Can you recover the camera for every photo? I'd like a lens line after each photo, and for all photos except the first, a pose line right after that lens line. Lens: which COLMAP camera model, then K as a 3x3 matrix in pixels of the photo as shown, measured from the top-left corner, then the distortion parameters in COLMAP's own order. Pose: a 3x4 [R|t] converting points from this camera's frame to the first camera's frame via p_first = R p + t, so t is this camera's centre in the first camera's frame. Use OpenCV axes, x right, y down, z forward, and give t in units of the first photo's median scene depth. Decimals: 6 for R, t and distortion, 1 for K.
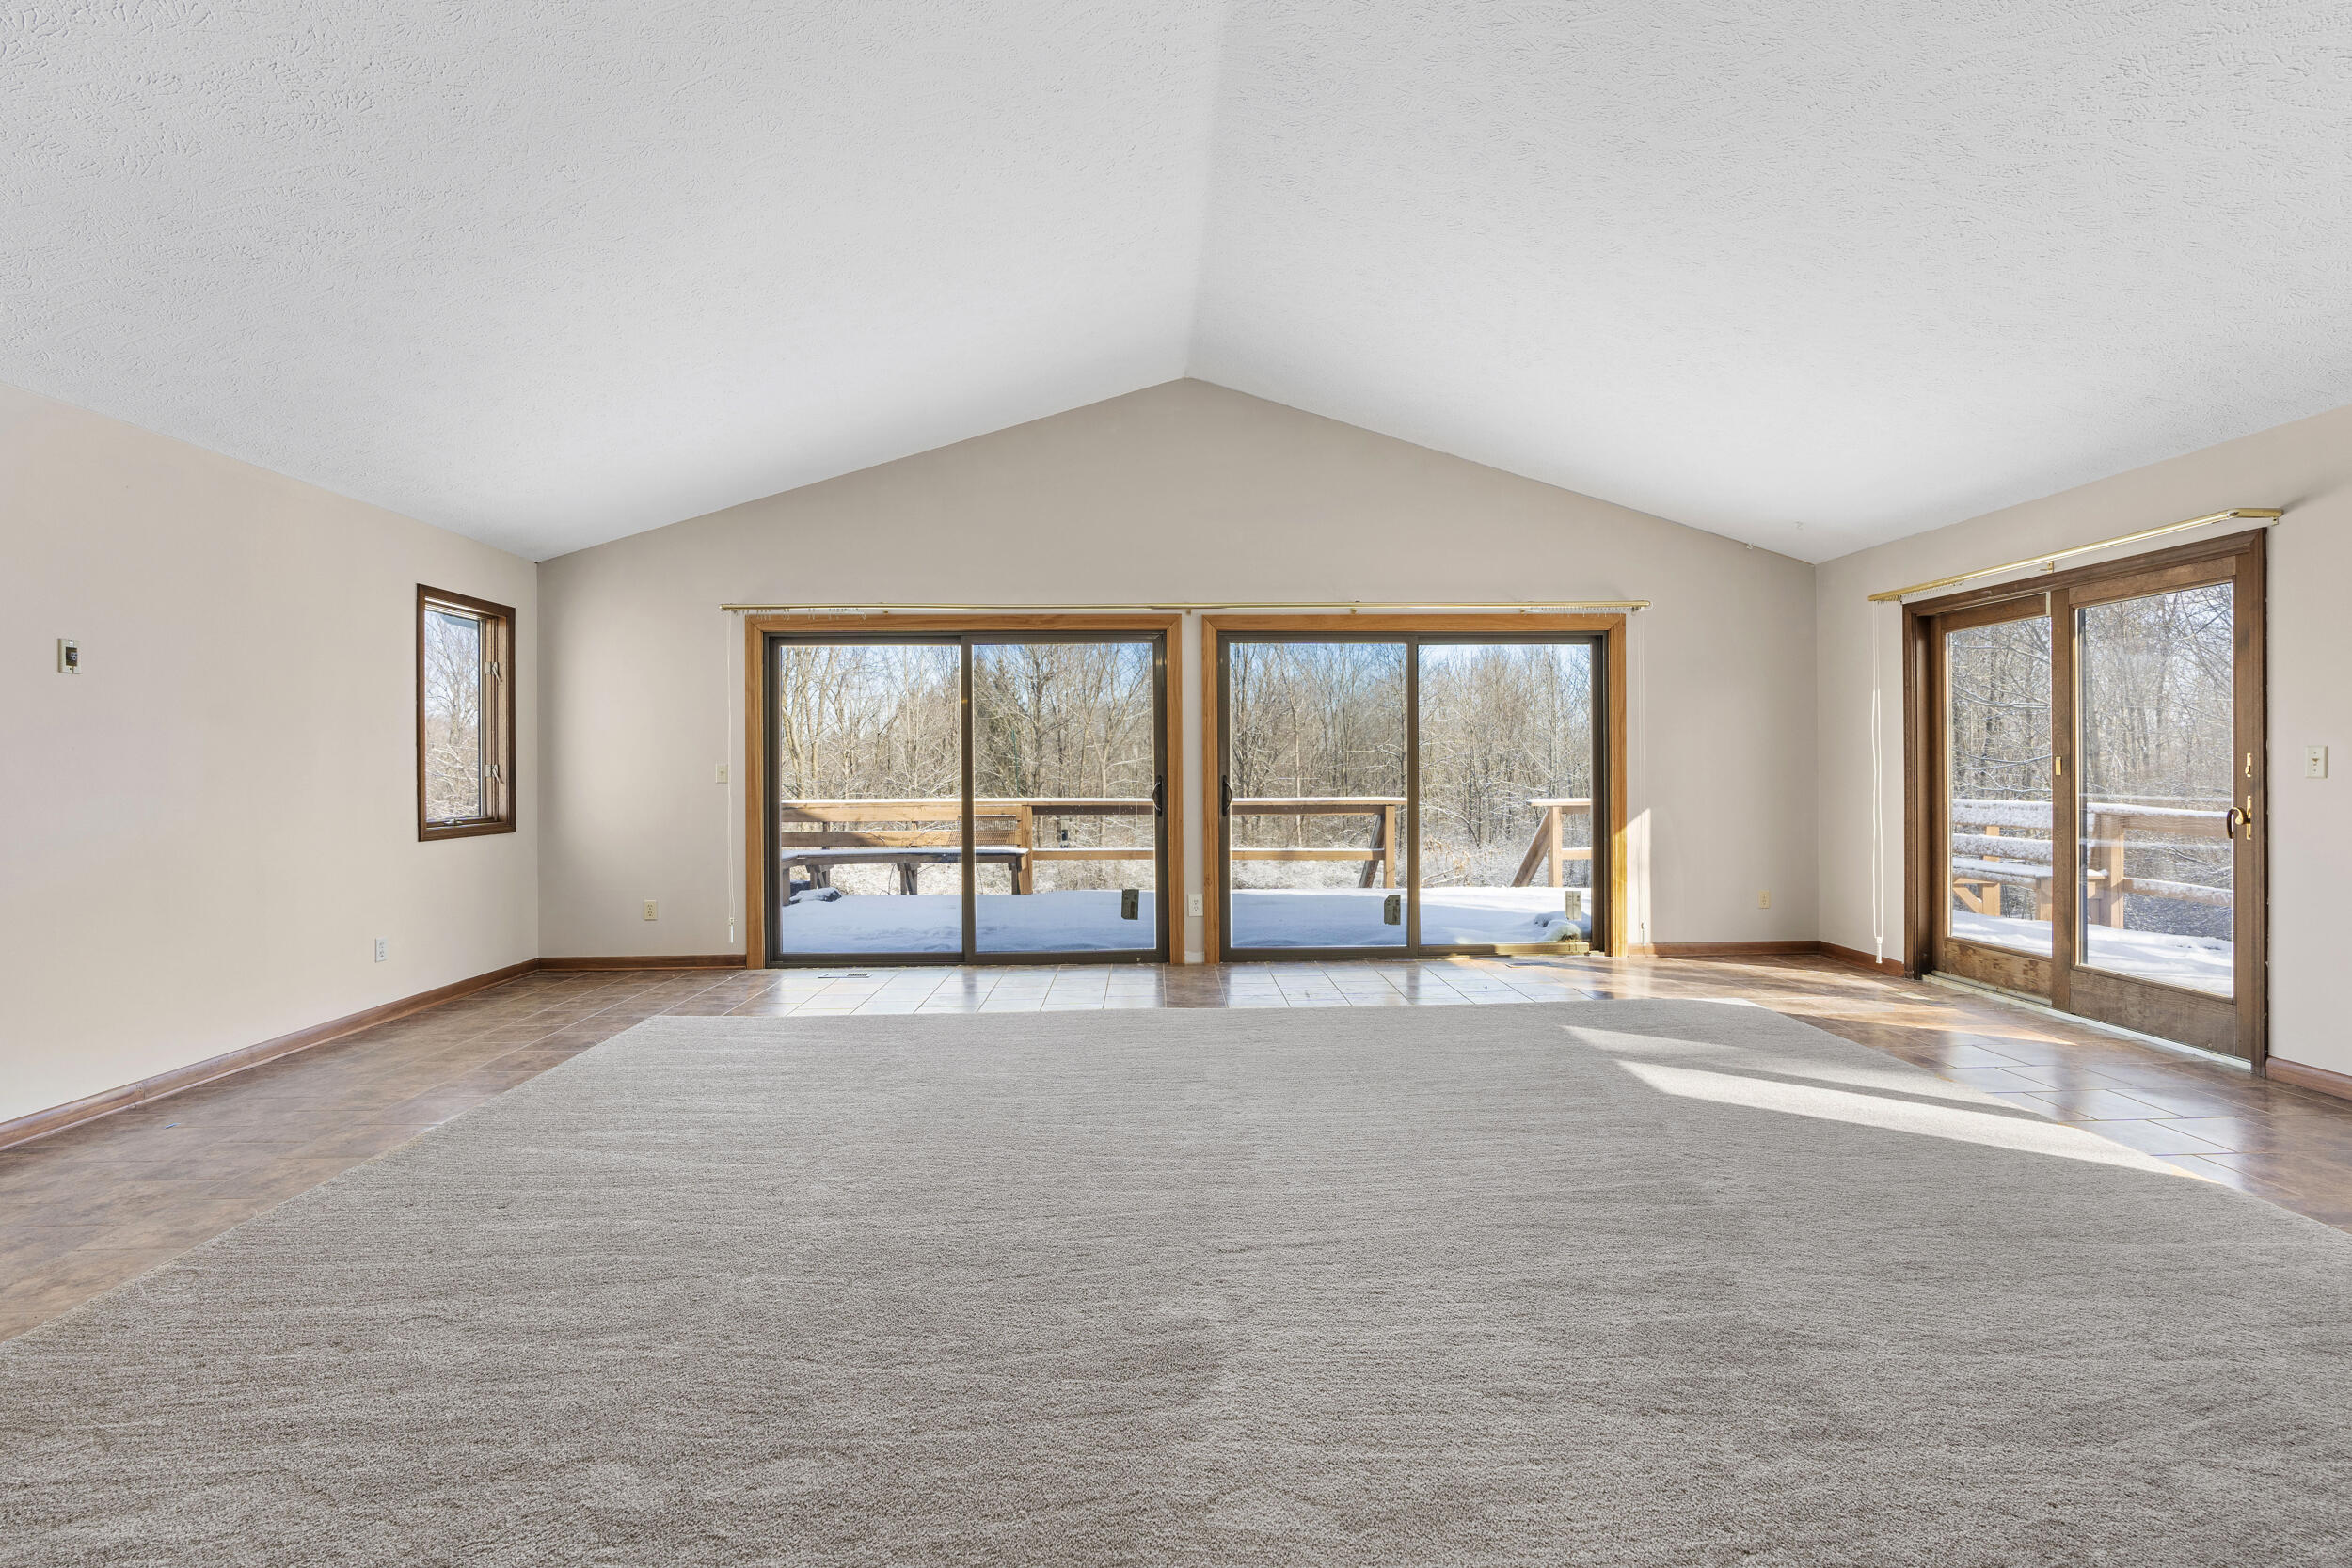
lens RADIAL K [[1058.6, 0, 1191.0], [0, 1058.6, 765.7], [0, 0, 1]] dist [-0.012517, 0.001727]
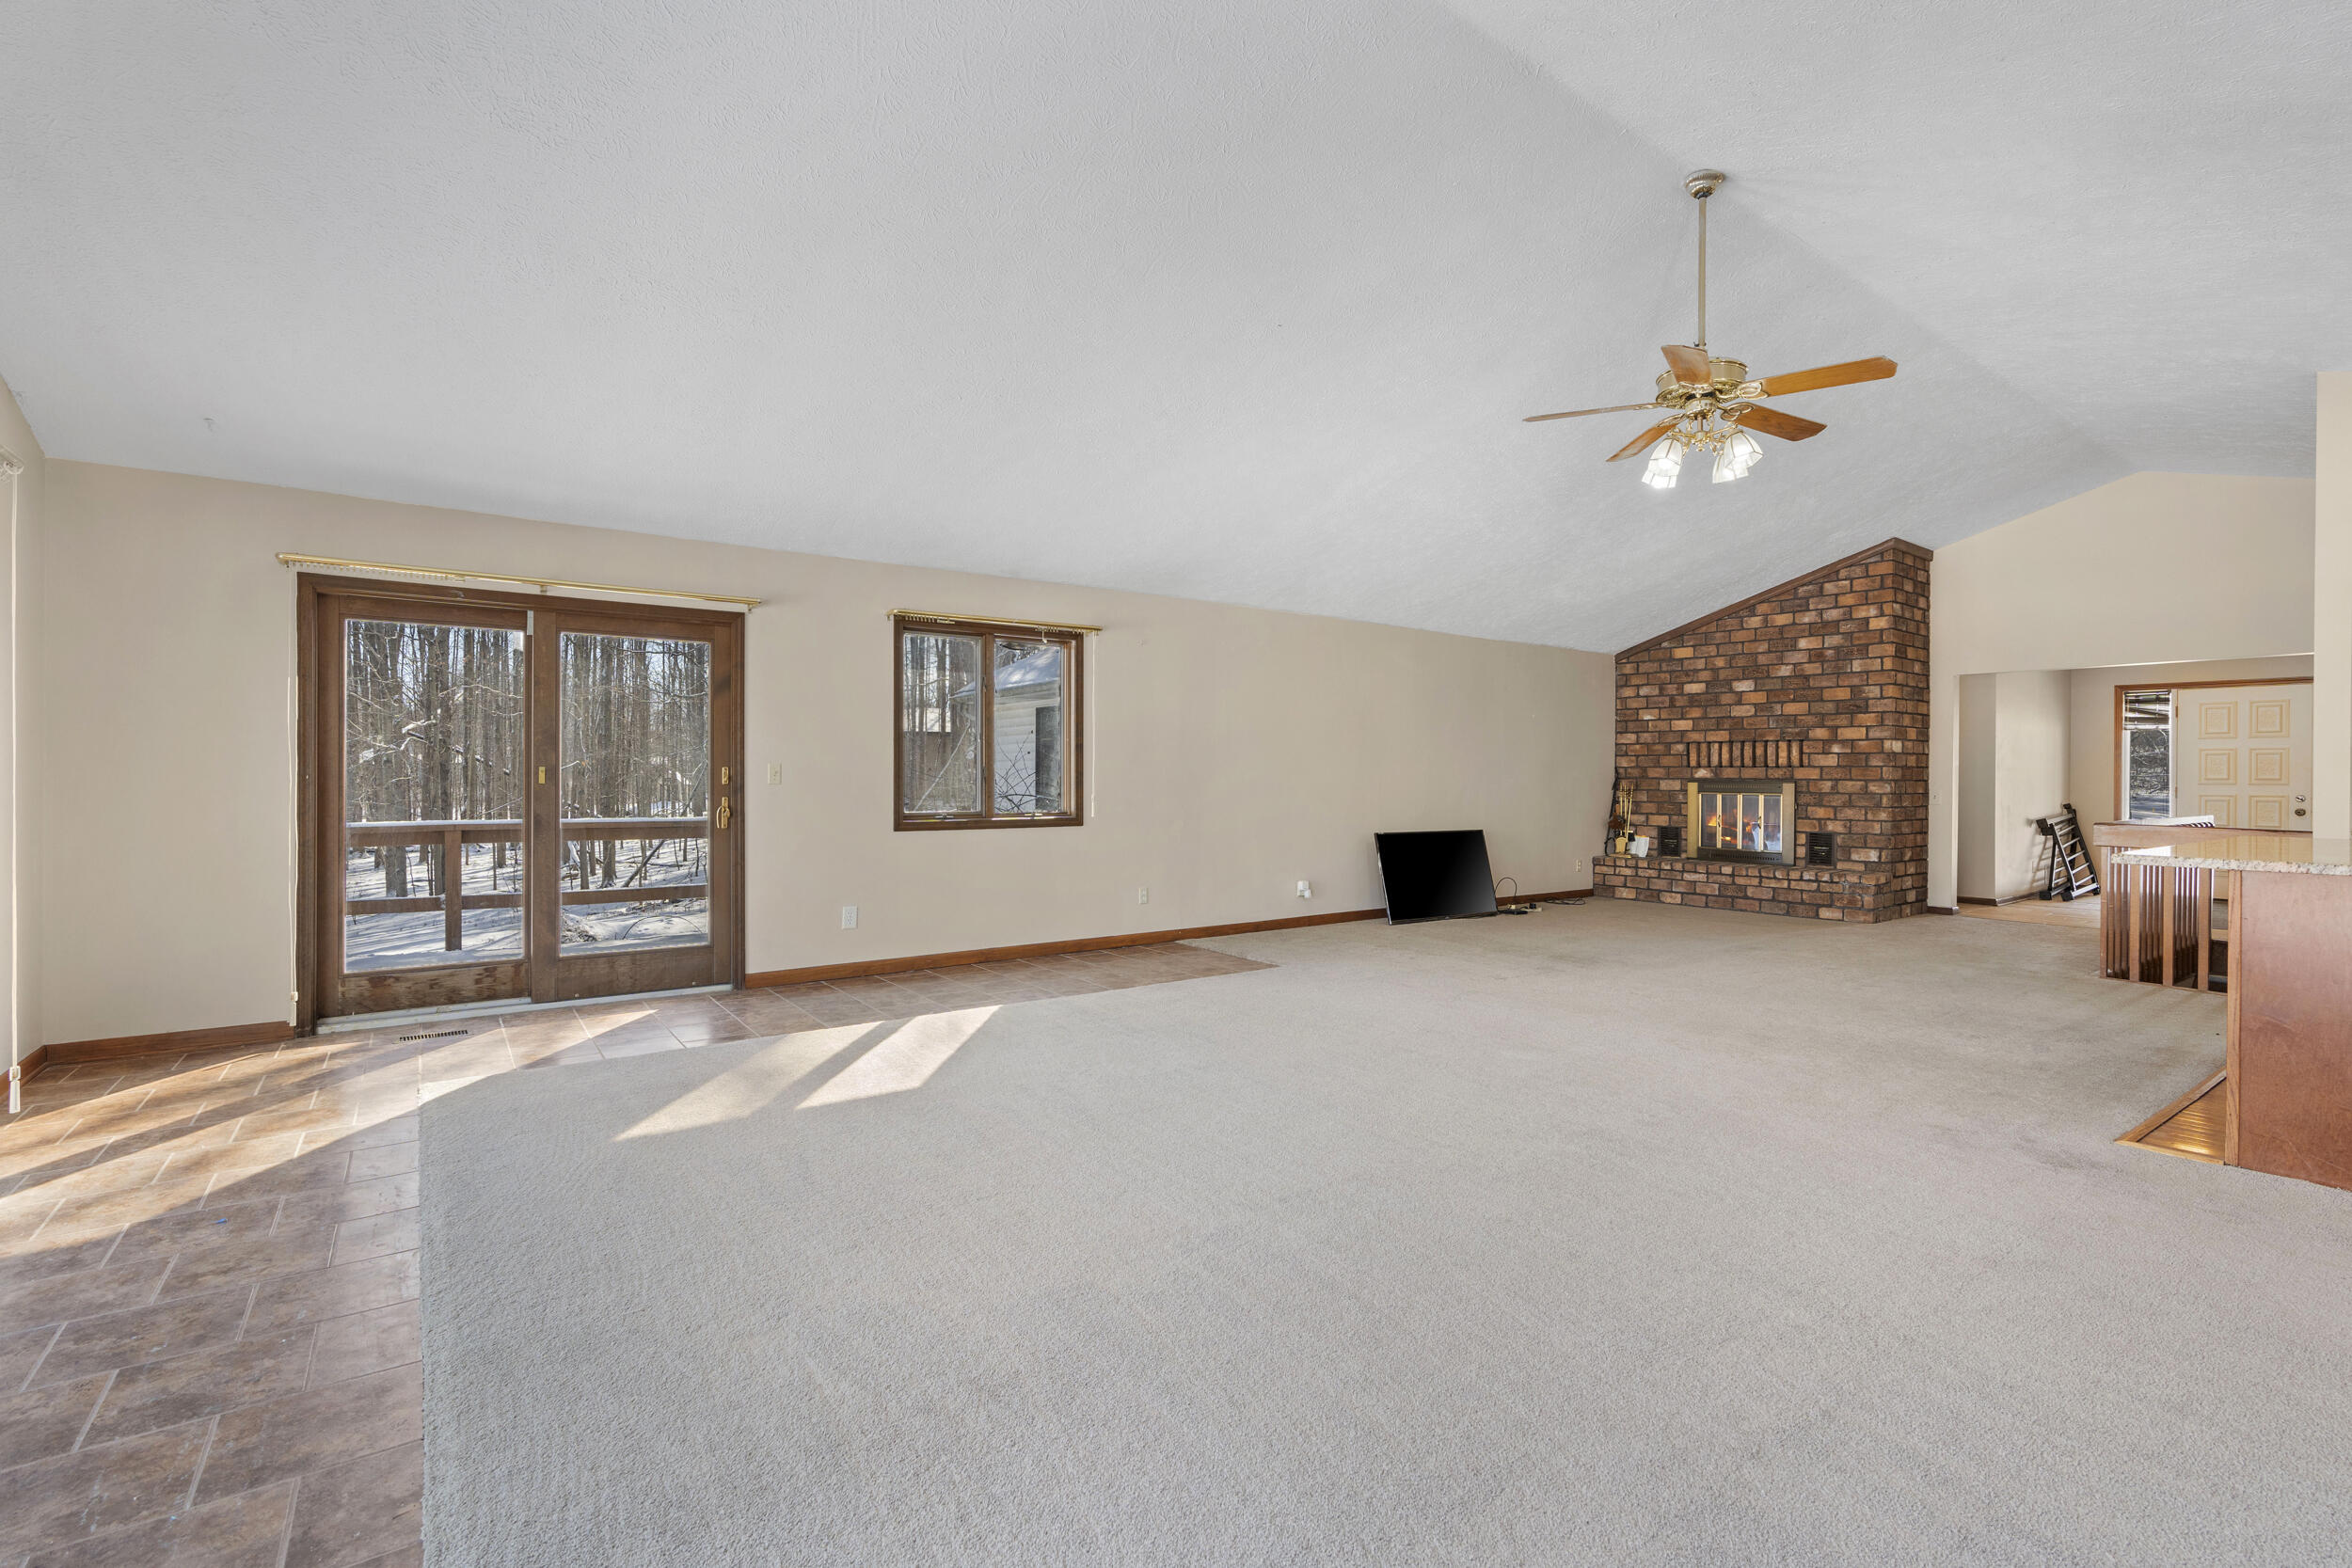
lens RADIAL K [[1058.6, 0, 1183.9], [0, 1058.6, 777.5], [0, 0, 1]] dist [-0.012517, 0.001727]
pose [[-0.546541, 0.006292, 0.837409, -0.329776], [-0.001536, 0.999963, -0.008516, 0.008032], [-0.837431, -0.005941, -0.546511, 0.784509]]
